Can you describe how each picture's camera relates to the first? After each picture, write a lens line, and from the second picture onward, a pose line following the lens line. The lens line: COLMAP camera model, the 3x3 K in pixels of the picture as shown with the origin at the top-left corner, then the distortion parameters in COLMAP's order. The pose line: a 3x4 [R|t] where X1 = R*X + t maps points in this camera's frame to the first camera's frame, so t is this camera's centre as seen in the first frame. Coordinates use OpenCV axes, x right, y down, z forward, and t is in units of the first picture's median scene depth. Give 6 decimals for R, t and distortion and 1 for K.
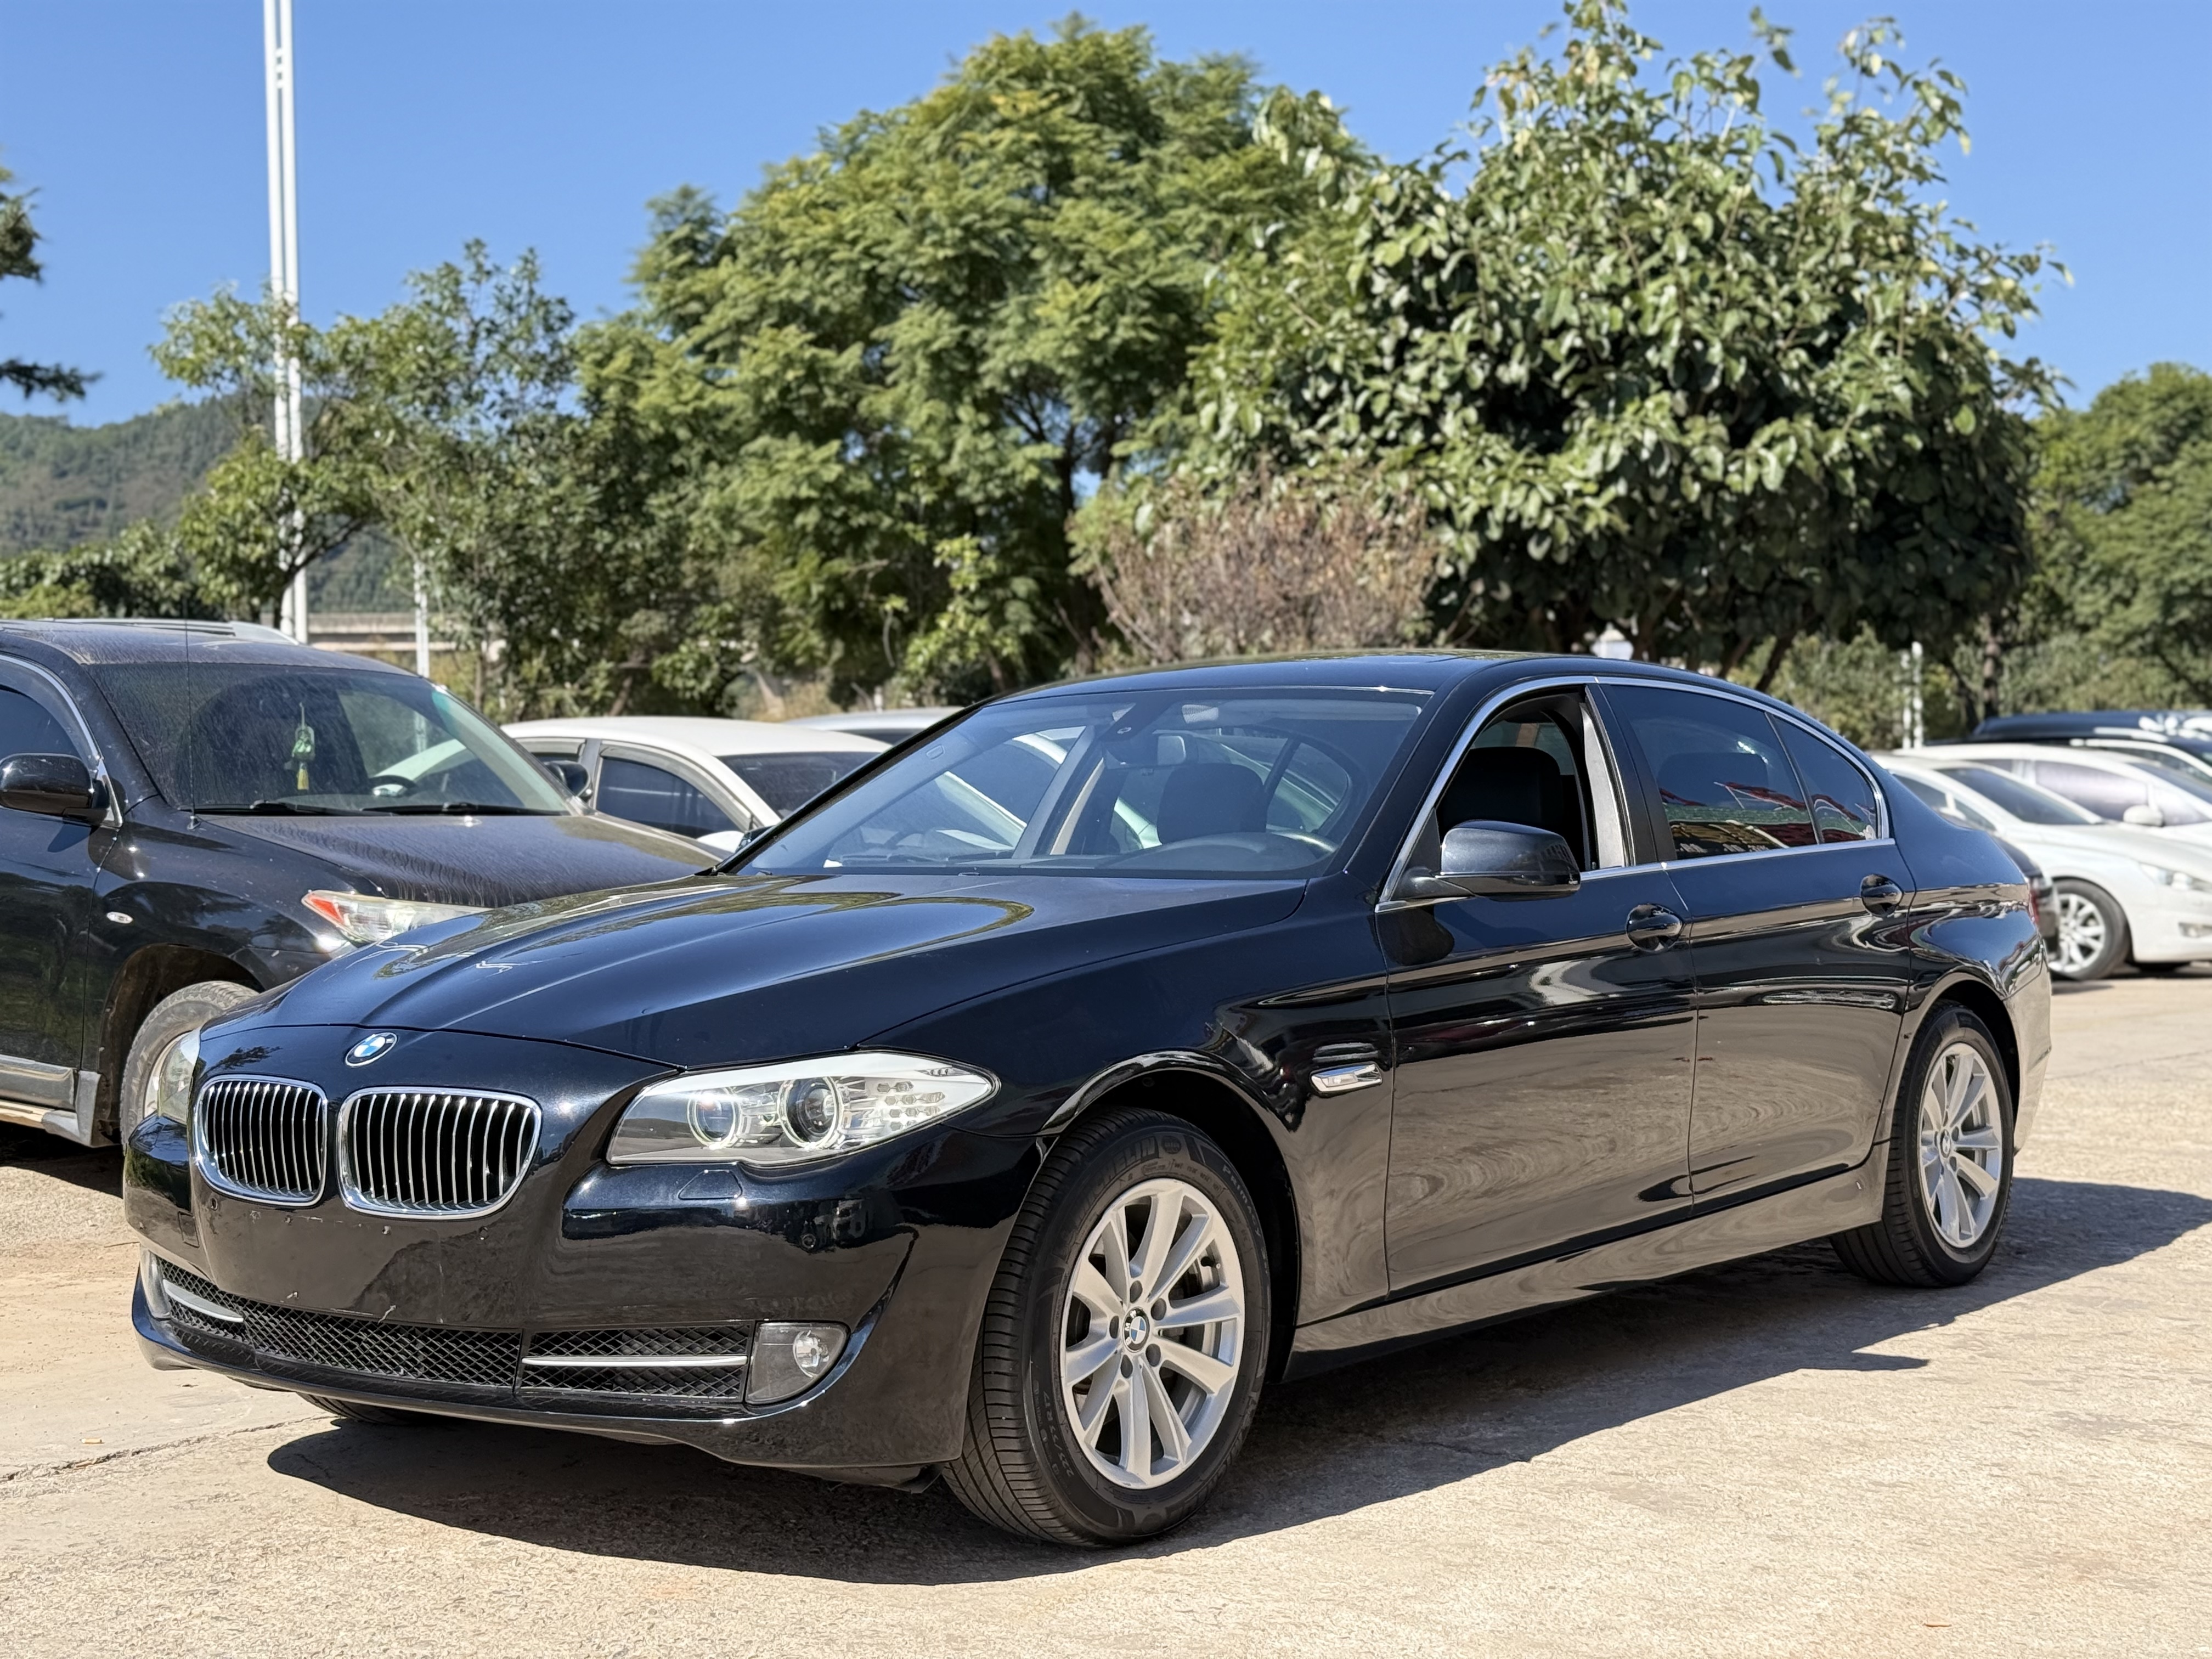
lens RADIAL K [[3114.0, 0, 1128.8], [0, 3114.0, 830.5], [0, 0, 1]] dist [0.096136, -0.155884]
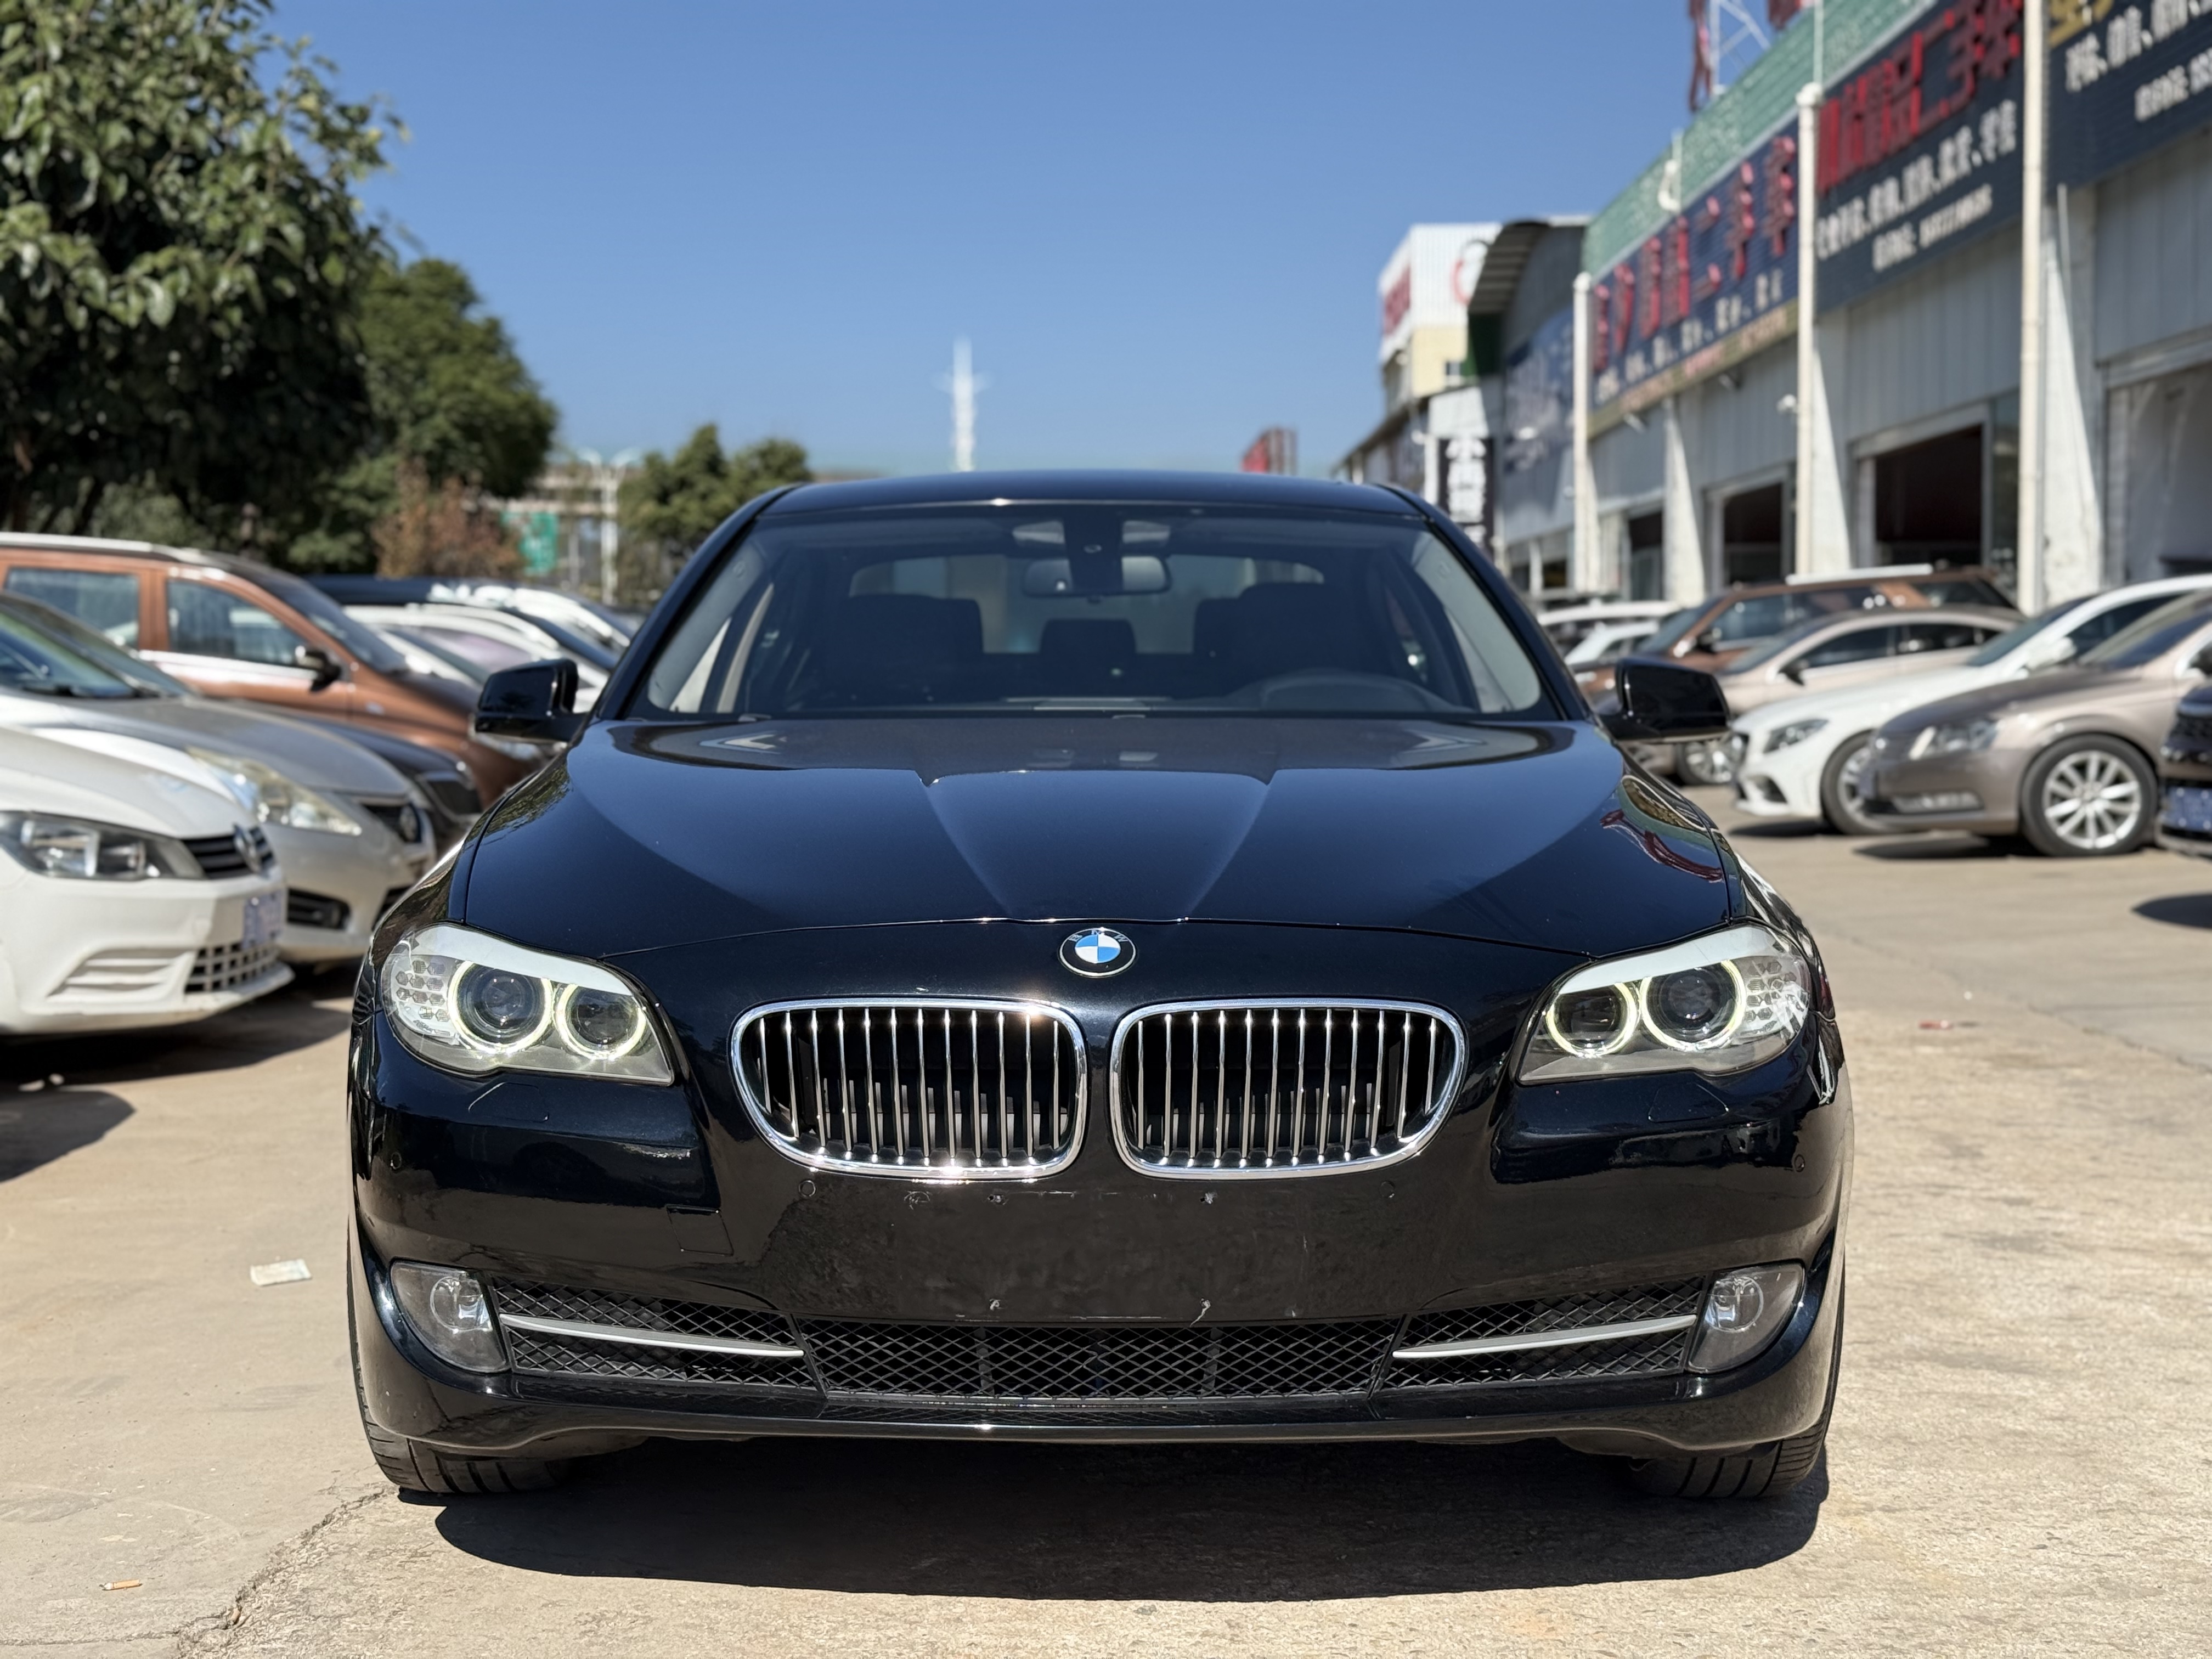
lens RADIAL K [[3065.1, 0, 1066.0], [0, 3065.1, 831.3], [0, 0, 1]] dist [0.200192, -0.457102]
pose [[0.783351, -0.020867, 0.621229, -0.157700], [-0.005371, 0.999172, 0.040335, 0.002693], [-0.621557, -0.034933, 0.782590, 0.102456]]
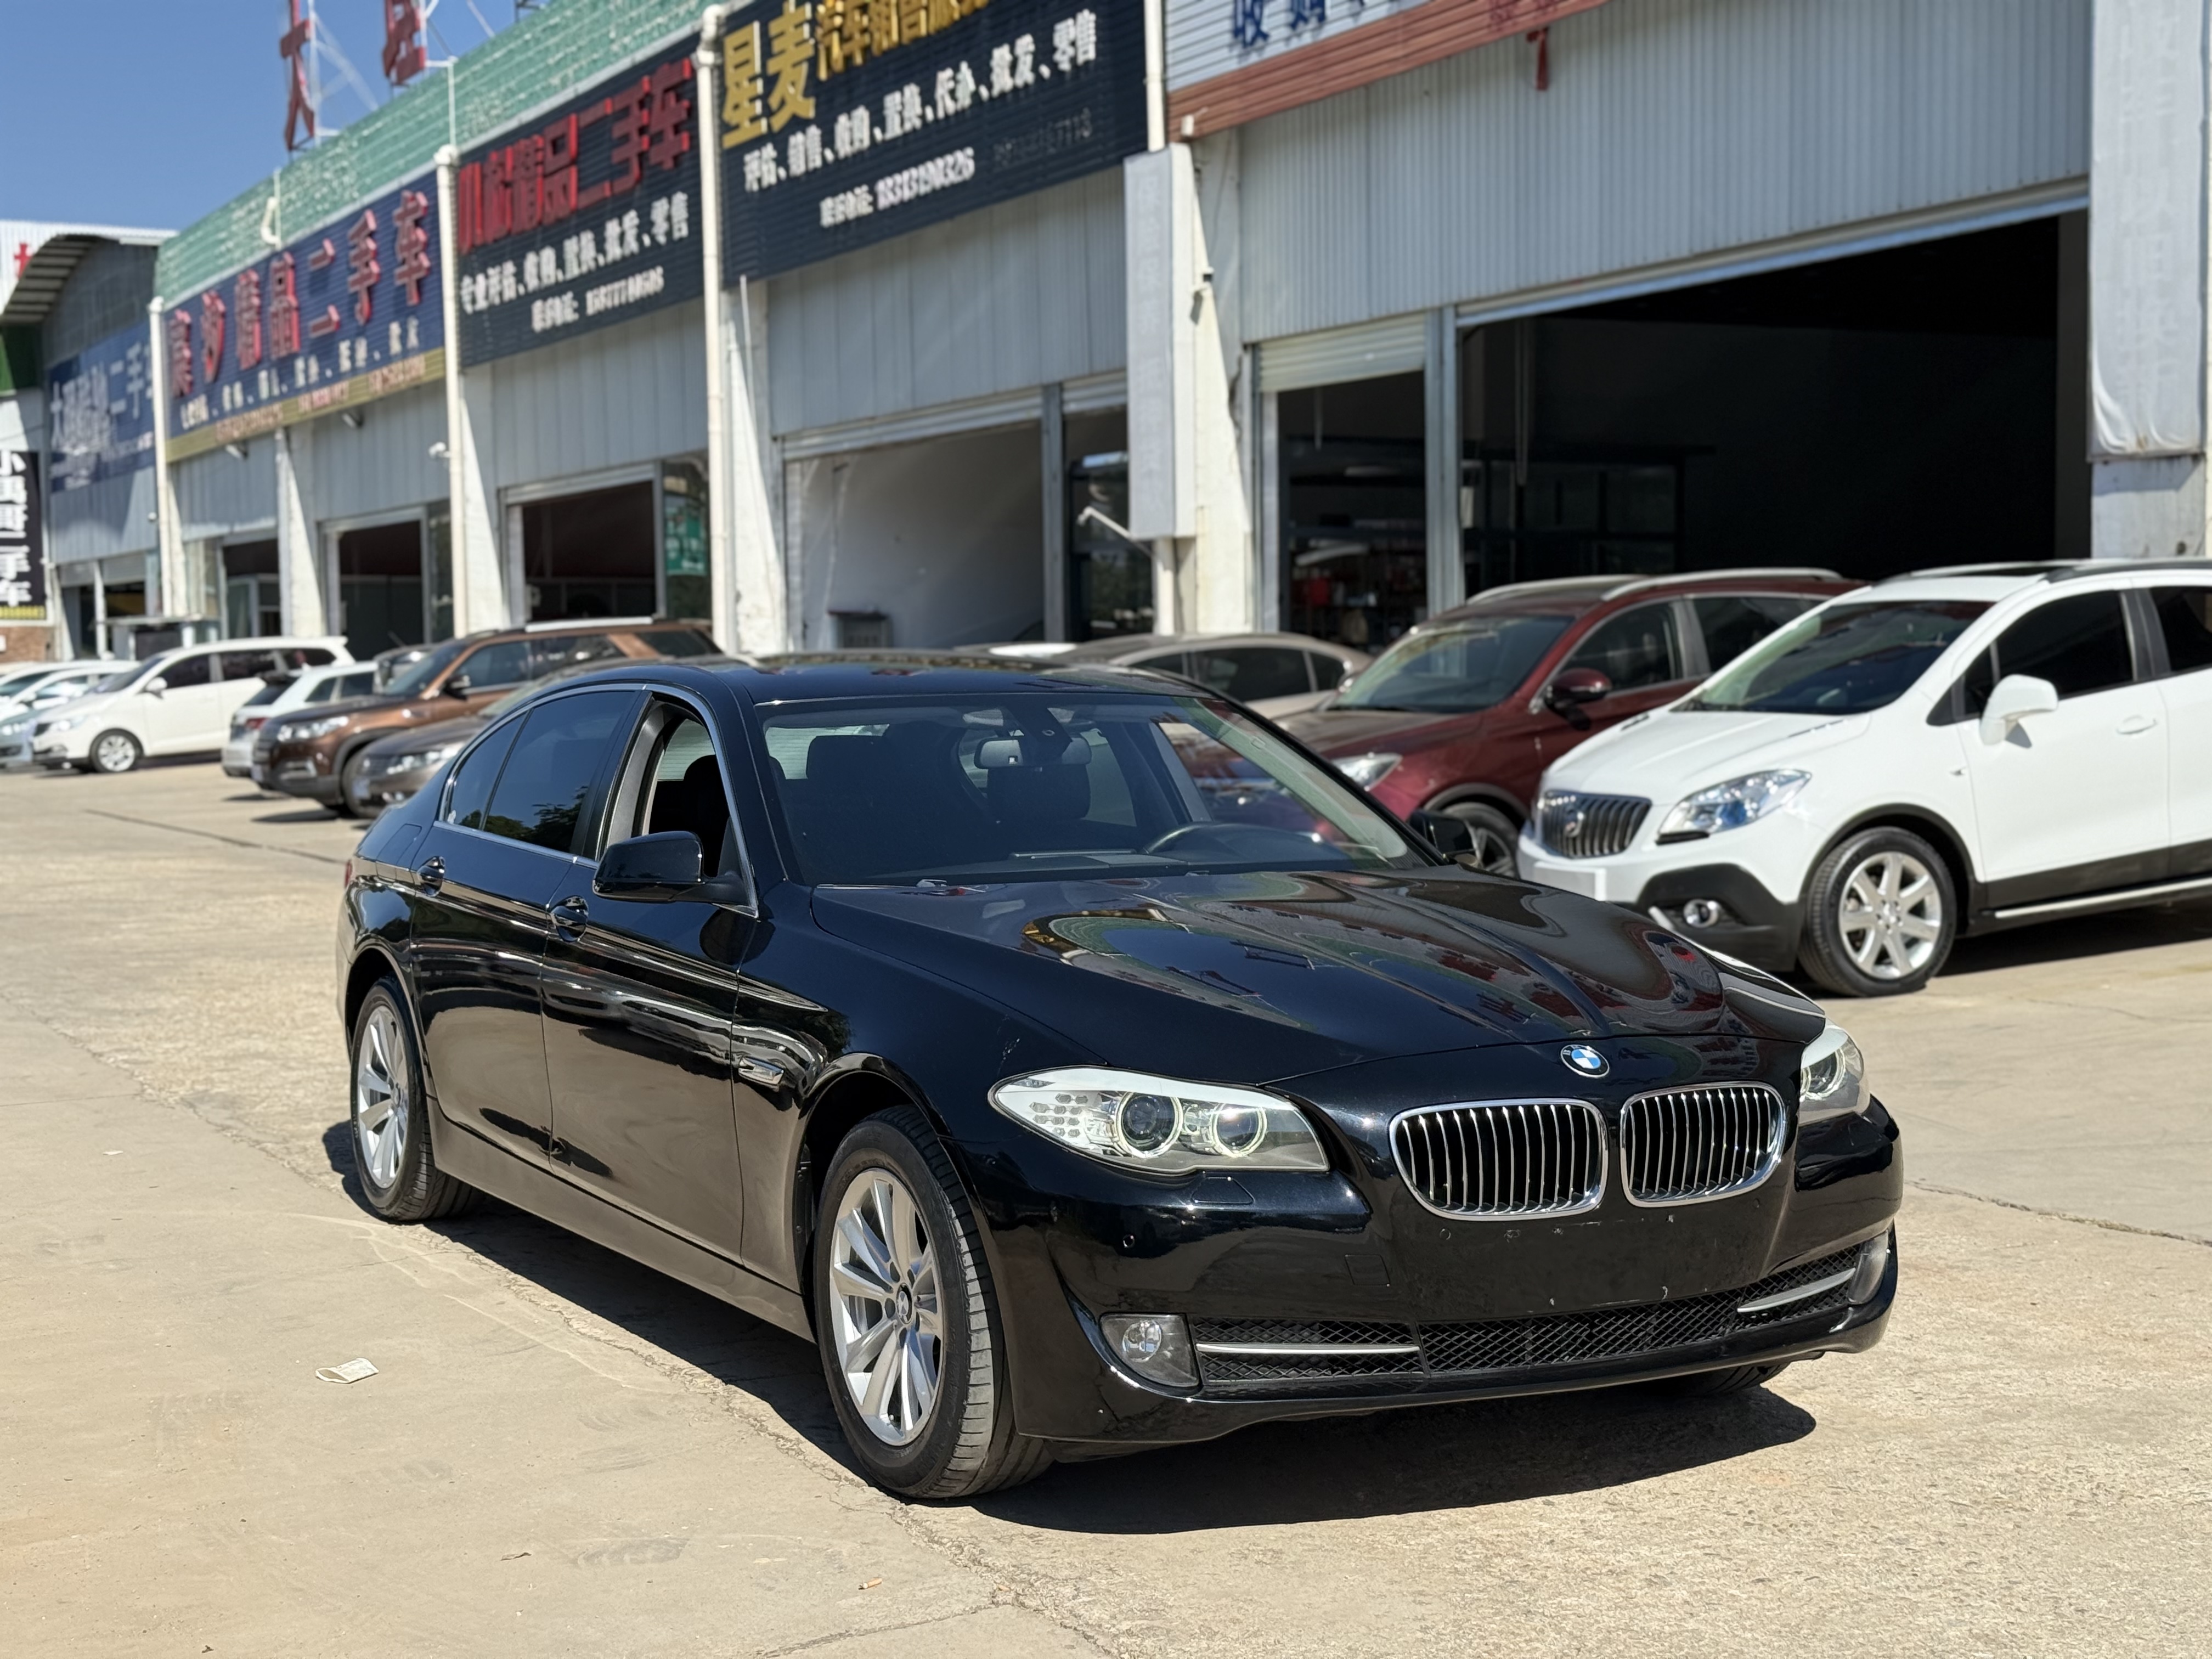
lens RADIAL K [[3065.1, 0, 1066.0], [0, 3065.1, 831.3], [0, 0, 1]] dist [0.200192, -0.457102]
pose [[0.400416, -0.036033, 0.915625, -0.276669], [0.006255, 0.999311, 0.036591, -0.009845], [-0.916312, -0.008925, 0.400365, 0.158984]]
